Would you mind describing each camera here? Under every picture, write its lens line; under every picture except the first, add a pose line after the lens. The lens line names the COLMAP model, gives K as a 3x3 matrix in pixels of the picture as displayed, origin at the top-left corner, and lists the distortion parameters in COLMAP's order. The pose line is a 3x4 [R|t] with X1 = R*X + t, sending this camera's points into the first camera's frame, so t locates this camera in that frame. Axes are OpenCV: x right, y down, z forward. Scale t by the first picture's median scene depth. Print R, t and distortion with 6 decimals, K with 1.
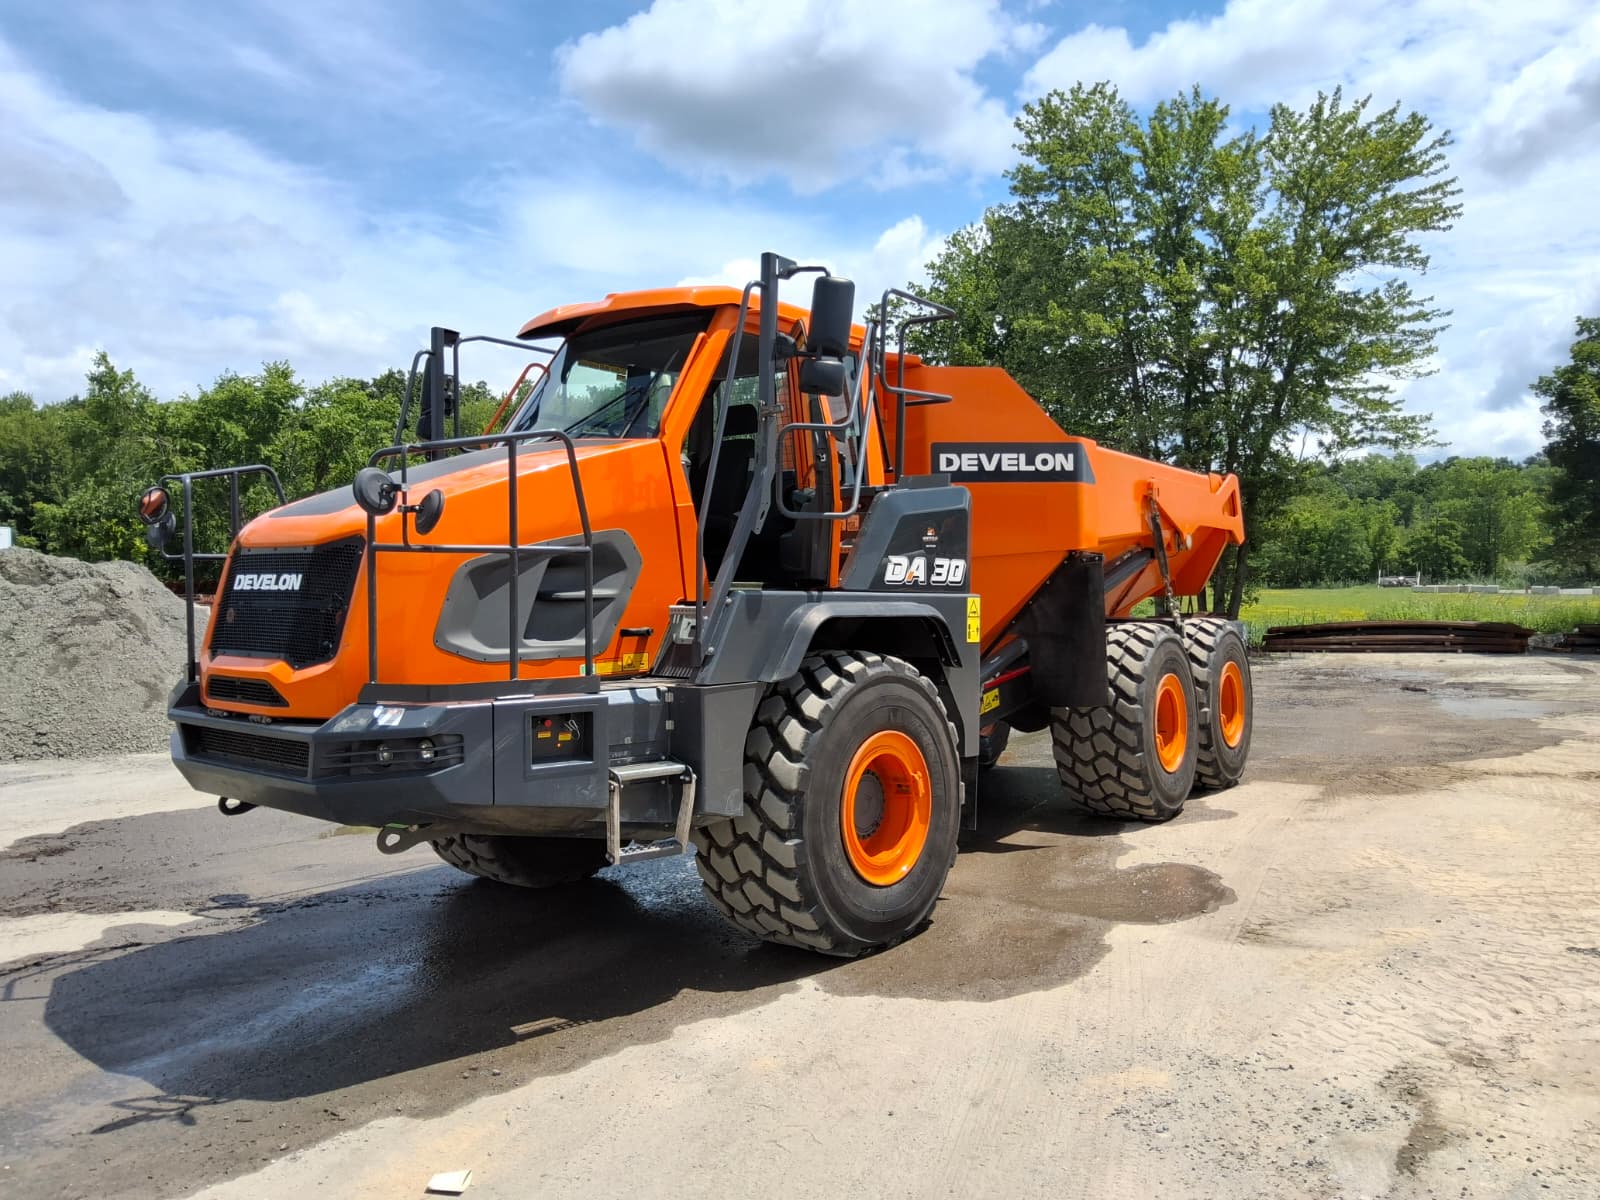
lens RADIAL K [[1193.1, 0, 800.0], [0, 1193.1, 600.0], [0, 0, 1]] dist [0.053844, -0.090054]
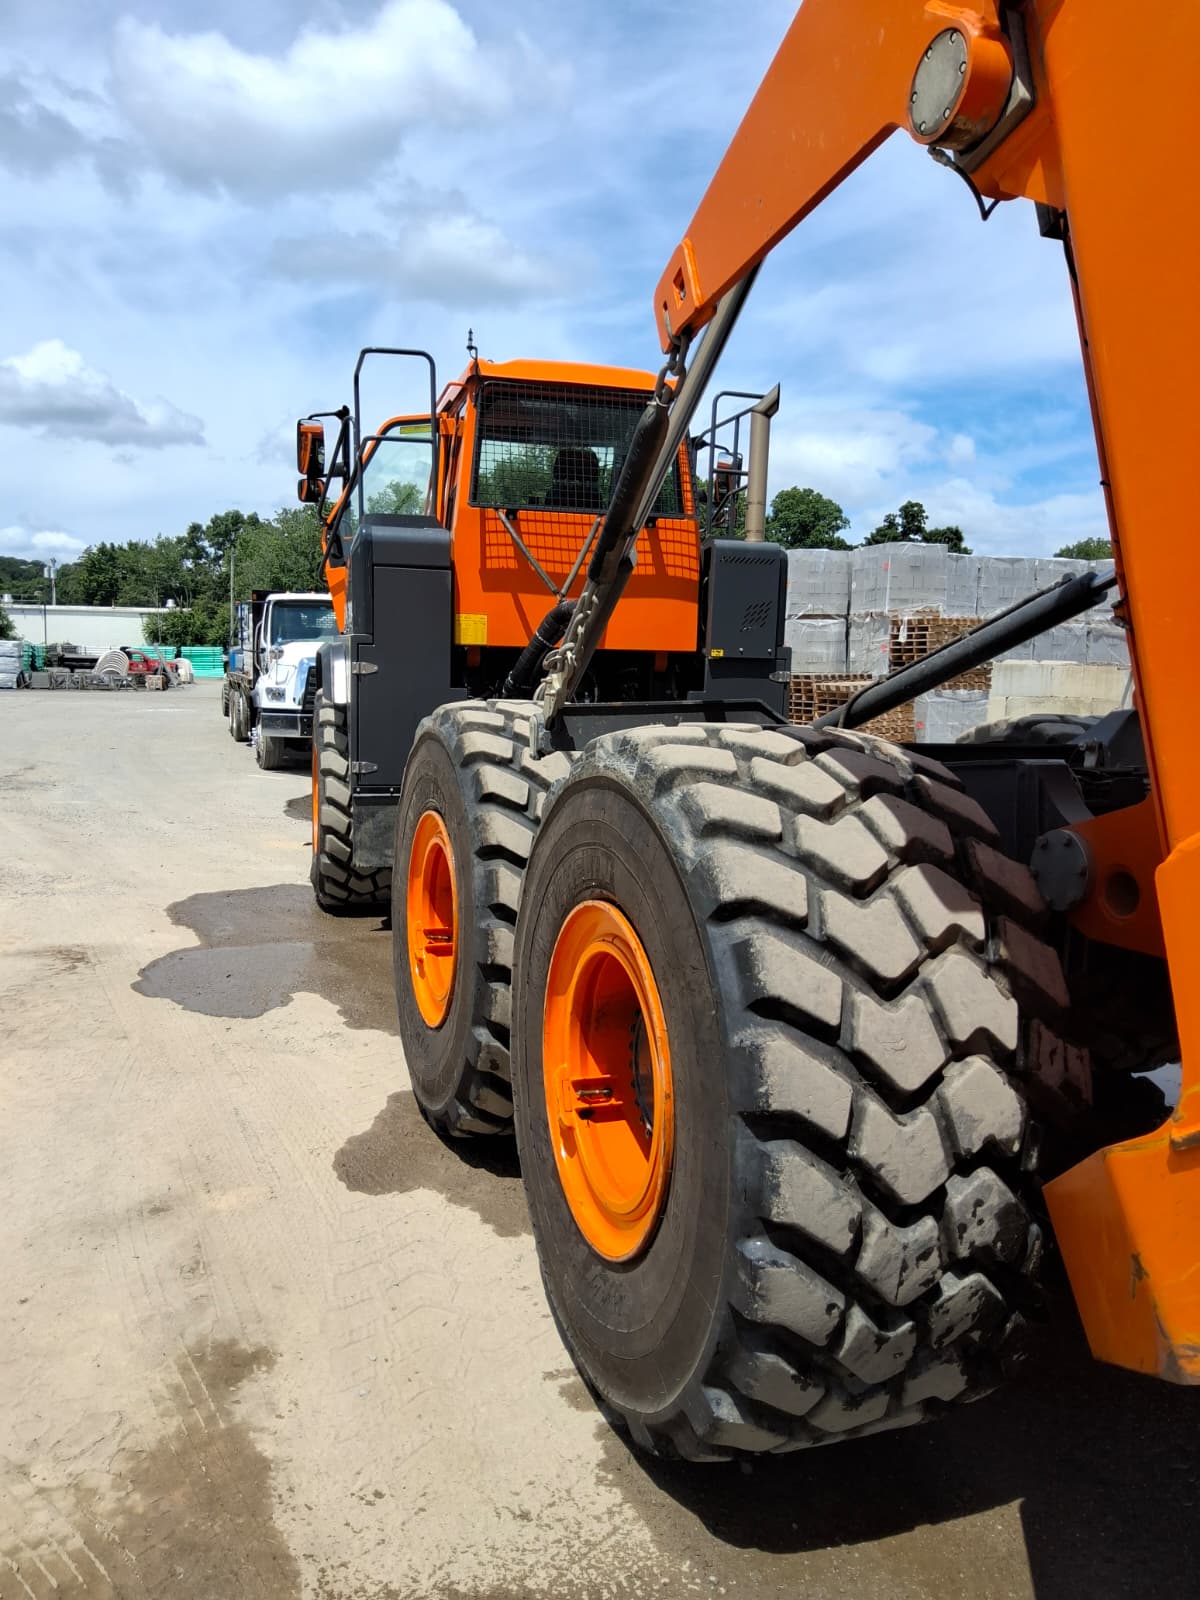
lens RADIAL K [[1189.2, 0, 601.7], [0, 1189.2, 793.2], [0, 0, 1]] dist [0.071424, -0.108930]
pose [[-0.577186, 0.091634, -0.811455, 0.892617], [-0.013317, 0.992496, 0.121551, -0.002469], [0.816504, 0.080964, -0.571634, 1.843070]]
